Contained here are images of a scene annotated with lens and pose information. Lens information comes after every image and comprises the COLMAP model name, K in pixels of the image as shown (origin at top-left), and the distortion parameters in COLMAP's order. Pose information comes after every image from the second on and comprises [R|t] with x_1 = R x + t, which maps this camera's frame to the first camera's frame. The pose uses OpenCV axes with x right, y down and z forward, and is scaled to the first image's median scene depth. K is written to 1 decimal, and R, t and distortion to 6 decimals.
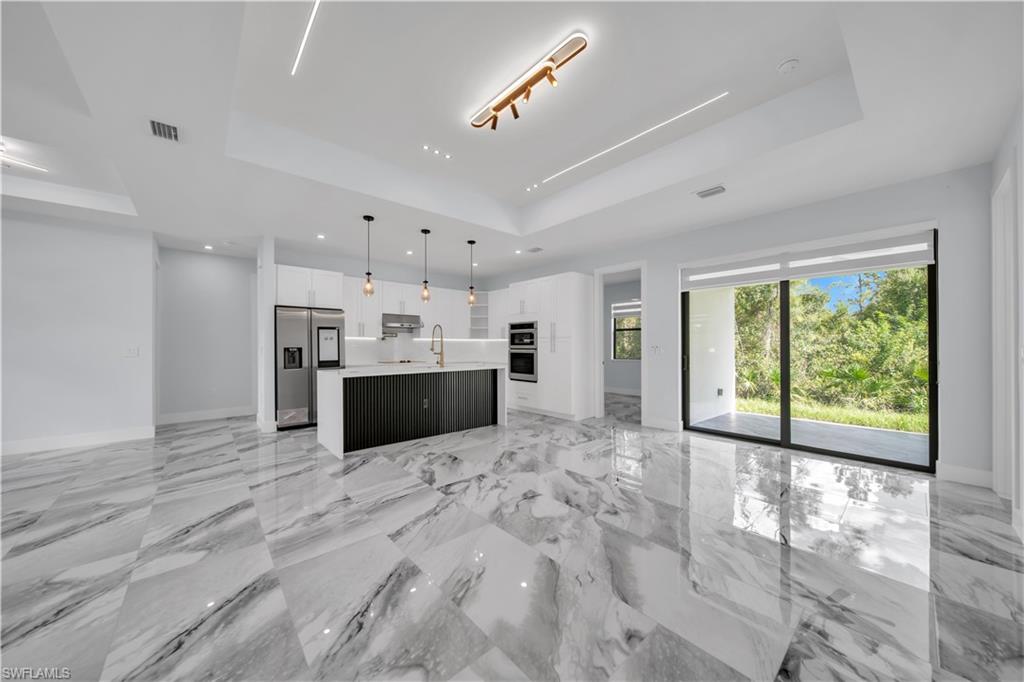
lens RADIAL K [[352.7, 0, 504.1], [0, 352.7, 342.3], [0, 0, 1]] dist [-0.003470, -0.000328]
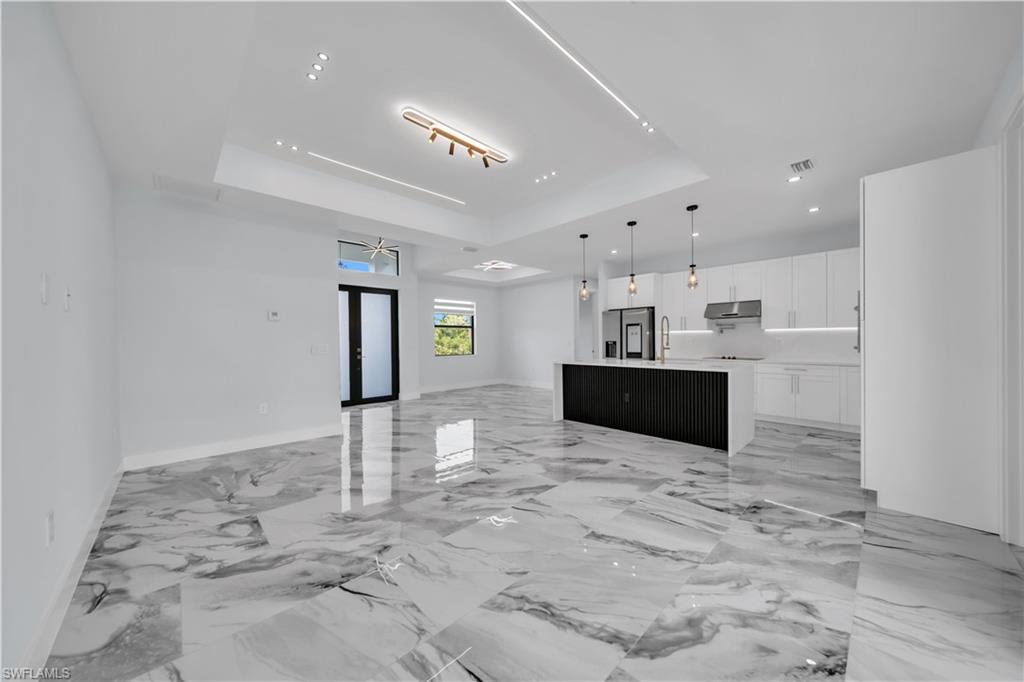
lens RADIAL K [[352.7, 0, 521.2], [0, 352.7, 342.5], [0, 0, 1]] dist [-0.003470, -0.000328]
pose [[0.064281, 0.002627, -0.997928, 0.659477], [0.016994, 0.999849, 0.003726, 0.007972], [0.997787, -0.017199, 0.064226, 0.554097]]
